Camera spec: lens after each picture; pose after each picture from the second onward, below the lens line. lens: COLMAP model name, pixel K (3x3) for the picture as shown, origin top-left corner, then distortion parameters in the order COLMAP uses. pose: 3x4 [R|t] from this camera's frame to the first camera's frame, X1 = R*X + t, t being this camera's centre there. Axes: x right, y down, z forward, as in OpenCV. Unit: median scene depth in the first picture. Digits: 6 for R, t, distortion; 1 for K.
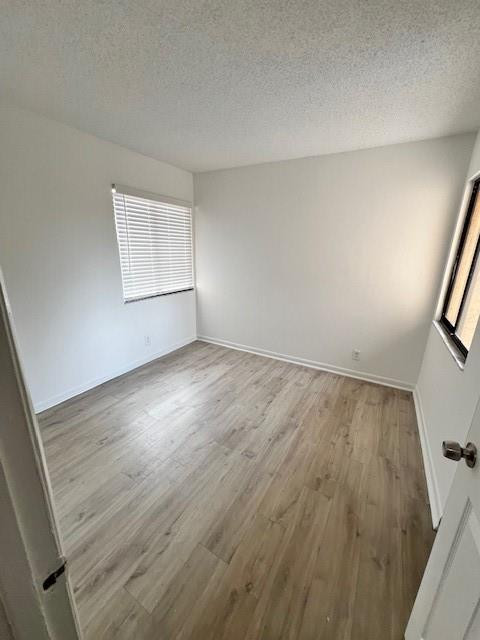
lens RADIAL K [[257.0, 0, 240.8], [0, 257.0, 320.6], [0, 0, 1]] dist [-0.005873, 0.001596]
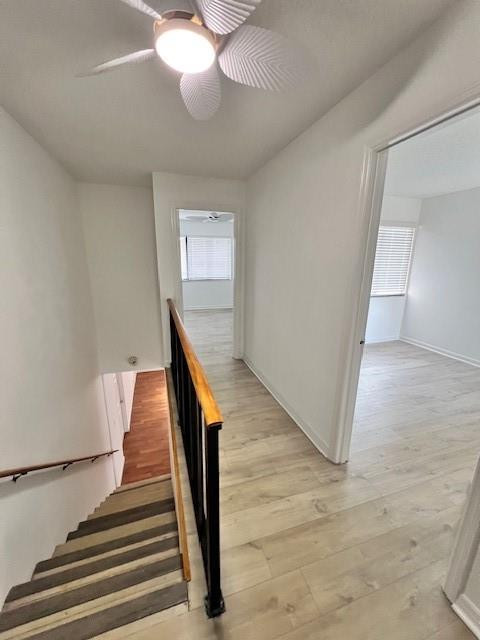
lens RADIAL K [[255.7, 0, 238.7], [0, 255.7, 320.7], [0, 0, 1]] dist [0.001664, 0.000203]
pose [[0.735529, 0.146051, -0.661563, 0.058730], [-0.183143, 0.982995, 0.013394, 0.131574], [0.652269, 0.111309, 0.749770, -0.422705]]
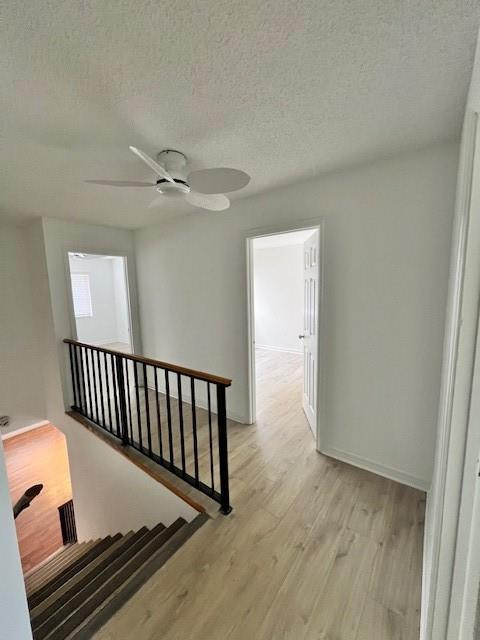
lens RADIAL K [[255.7, 0, 238.7], [0, 255.7, 320.1], [0, 0, 1]] dist [0.001664, 0.000203]
pose [[0.988537, -0.031353, -0.147689, -0.013417], [0.008017, 0.987721, -0.156023, 0.198196], [0.150767, 0.153050, 0.976650, -0.733828]]
